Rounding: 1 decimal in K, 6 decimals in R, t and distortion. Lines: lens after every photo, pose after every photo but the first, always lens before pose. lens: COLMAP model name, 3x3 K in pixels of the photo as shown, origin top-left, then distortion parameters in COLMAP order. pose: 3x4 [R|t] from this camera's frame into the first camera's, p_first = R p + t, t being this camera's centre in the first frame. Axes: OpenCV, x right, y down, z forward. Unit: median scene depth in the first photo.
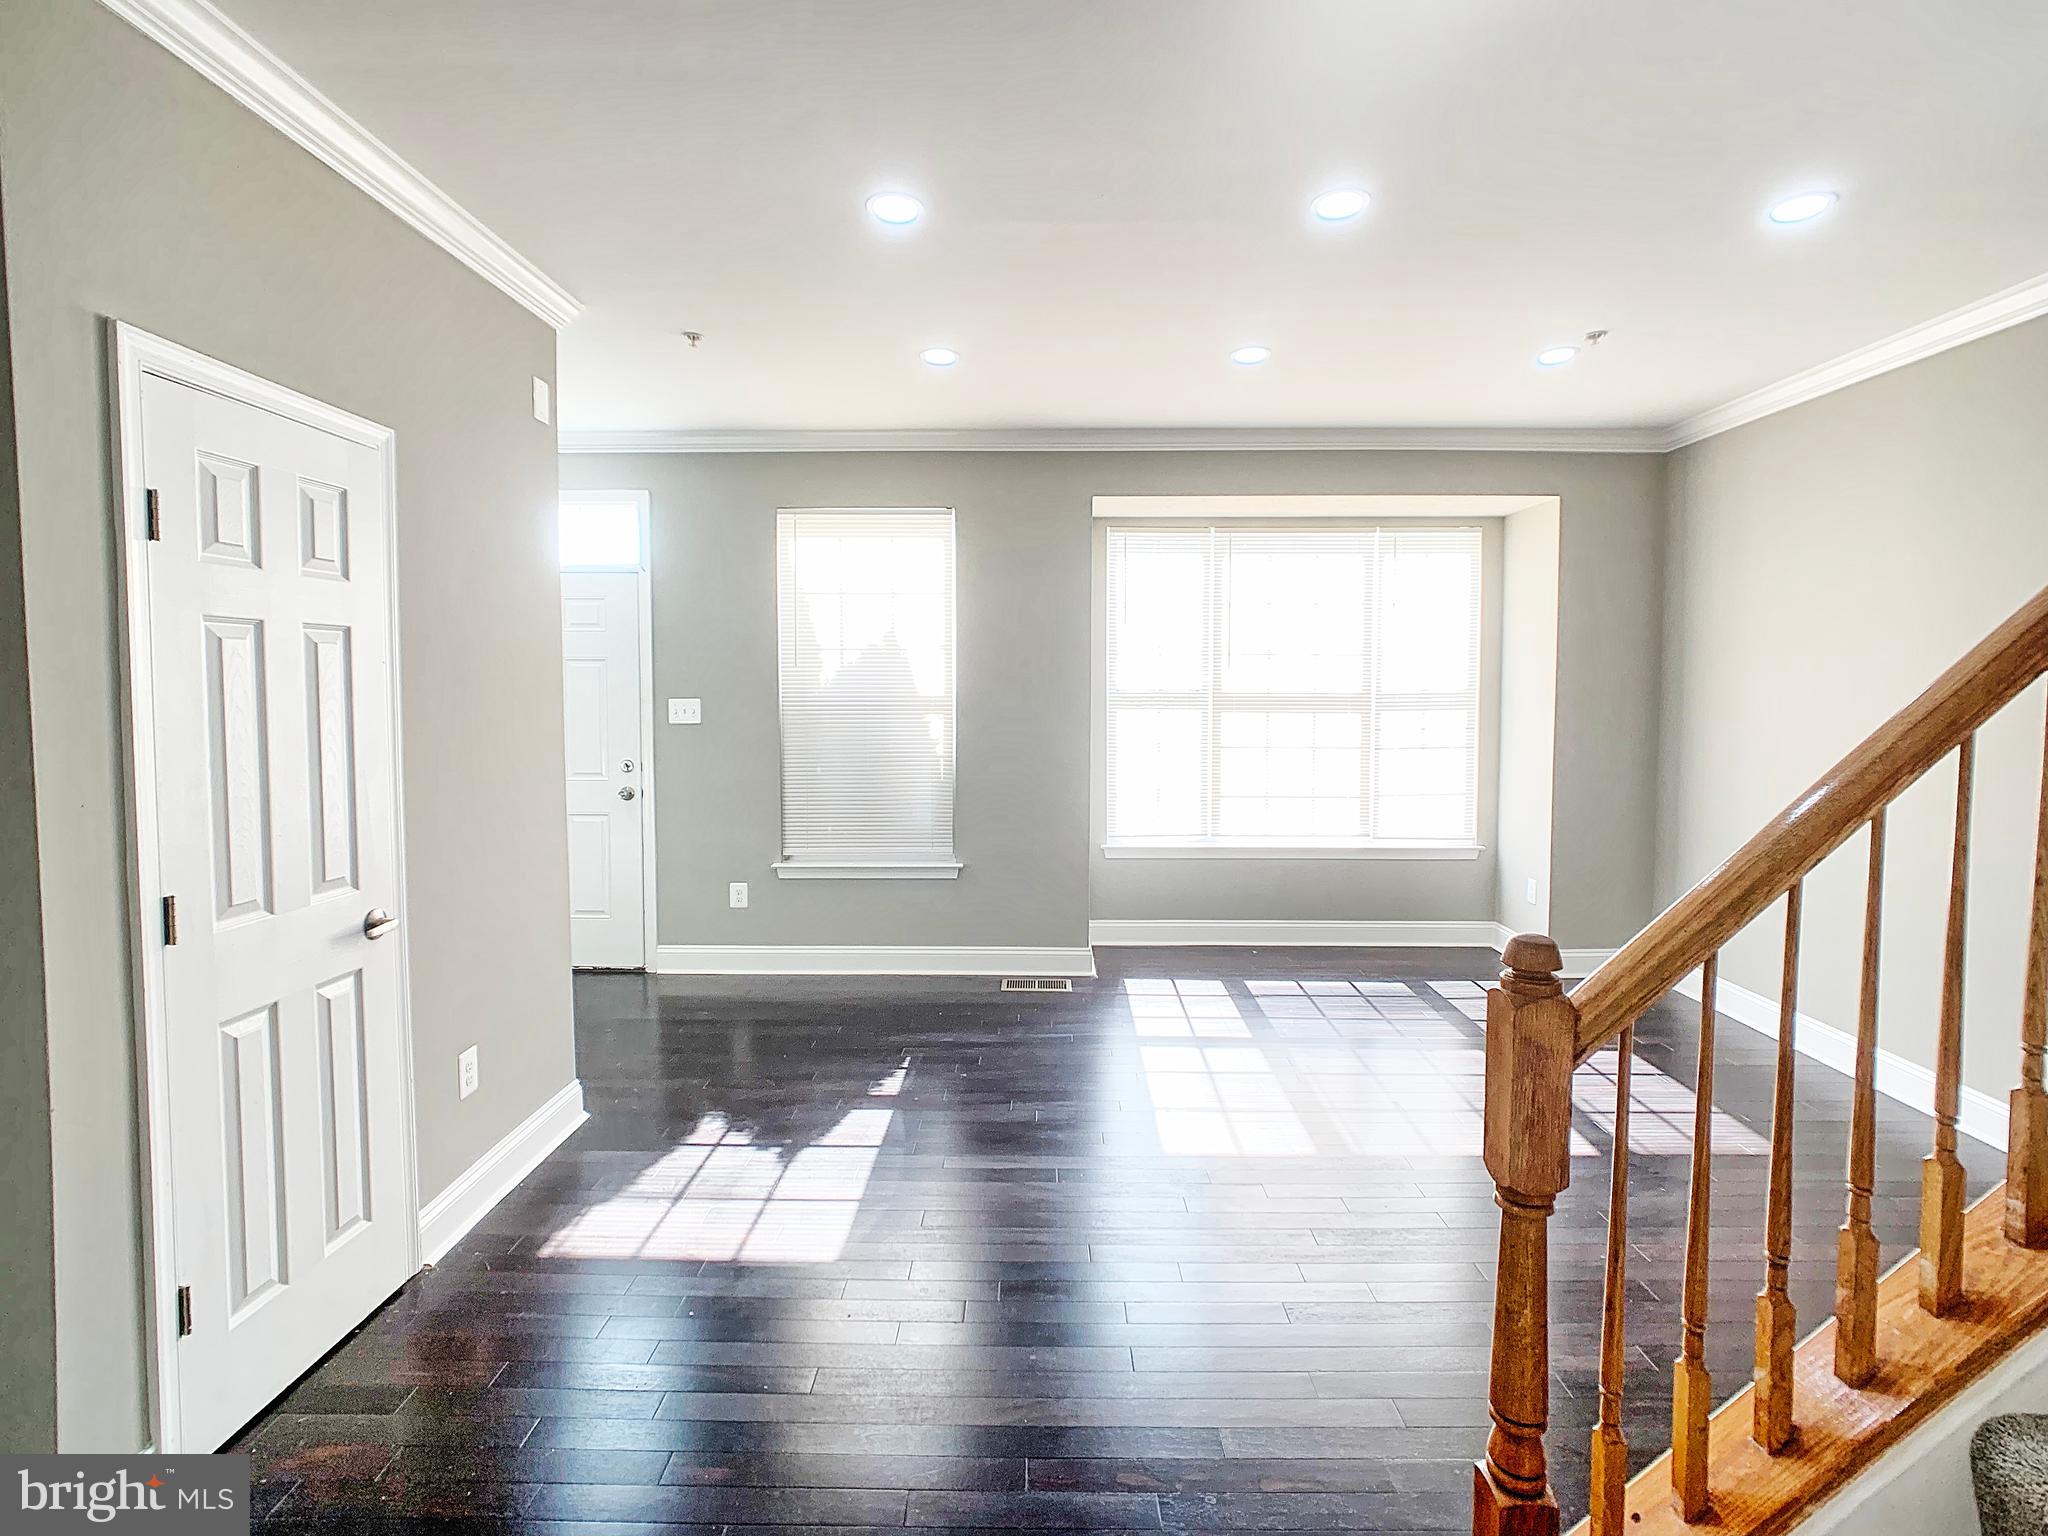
lens RADIAL K [[1008.1, 0, 1043.1], [0, 1008.1, 758.0], [0, 0, 1]] dist [-0.019713, 0.005974]
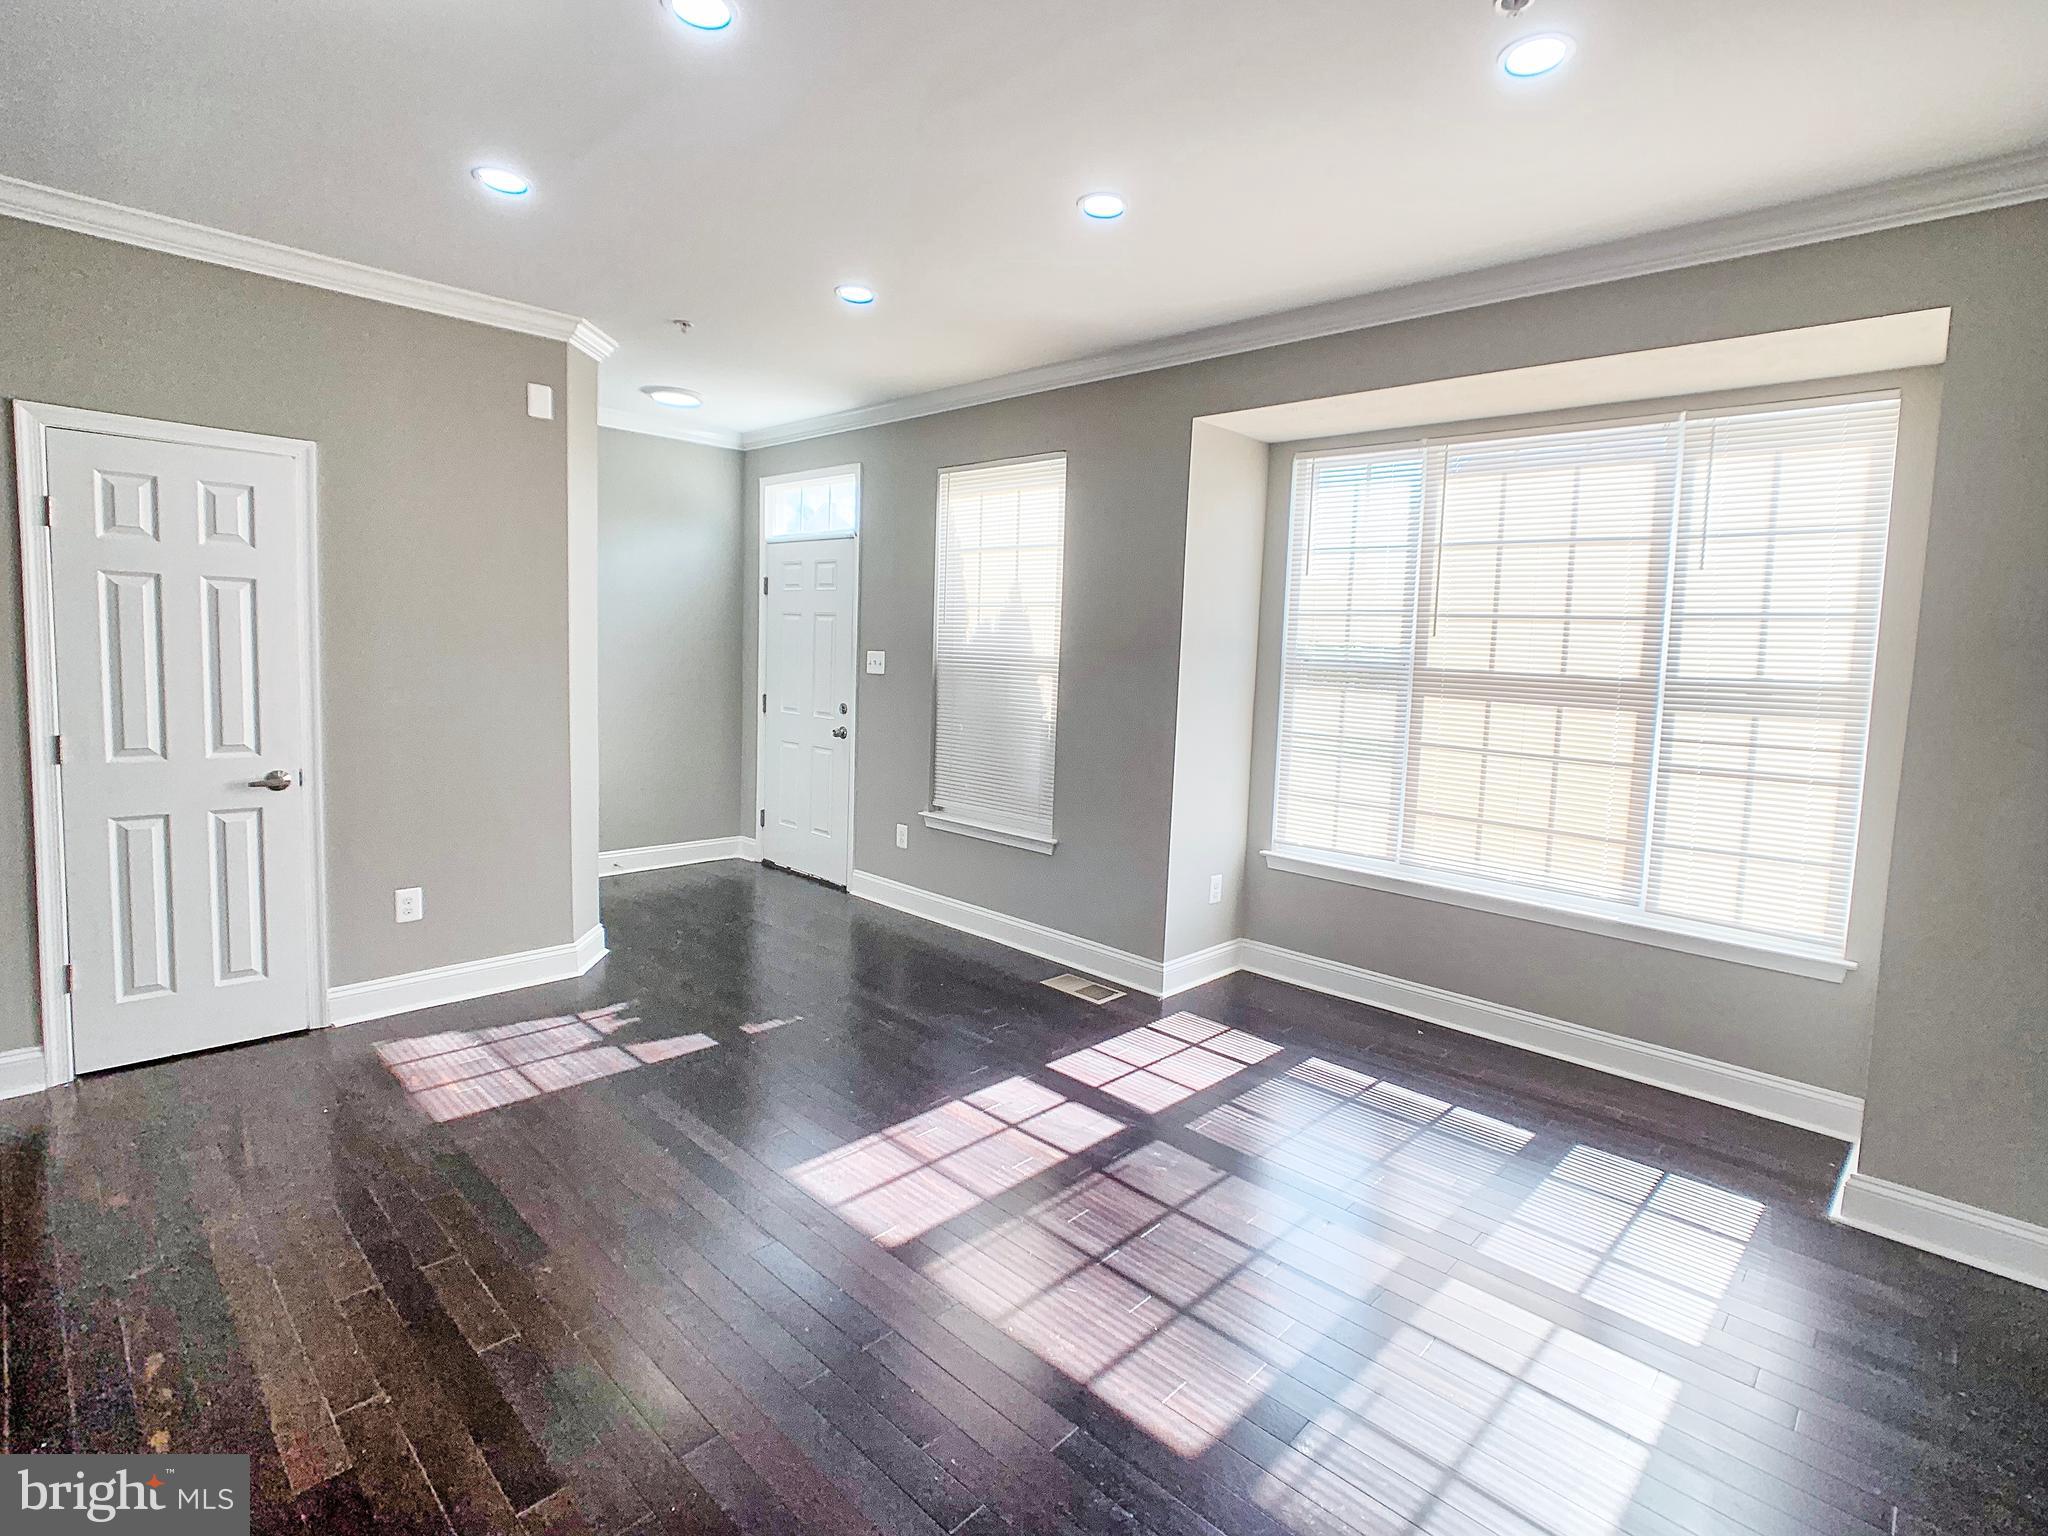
lens RADIAL K [[1008.1, 0, 1036.8], [0, 1008.1, 750.5], [0, 0, 1]] dist [-0.019713, 0.005974]
pose [[0.725040, 0.097633, -0.681751, 0.523407], [-0.083791, 0.995052, 0.053389, -0.023748], [0.683591, 0.018416, 0.729633, 0.315120]]
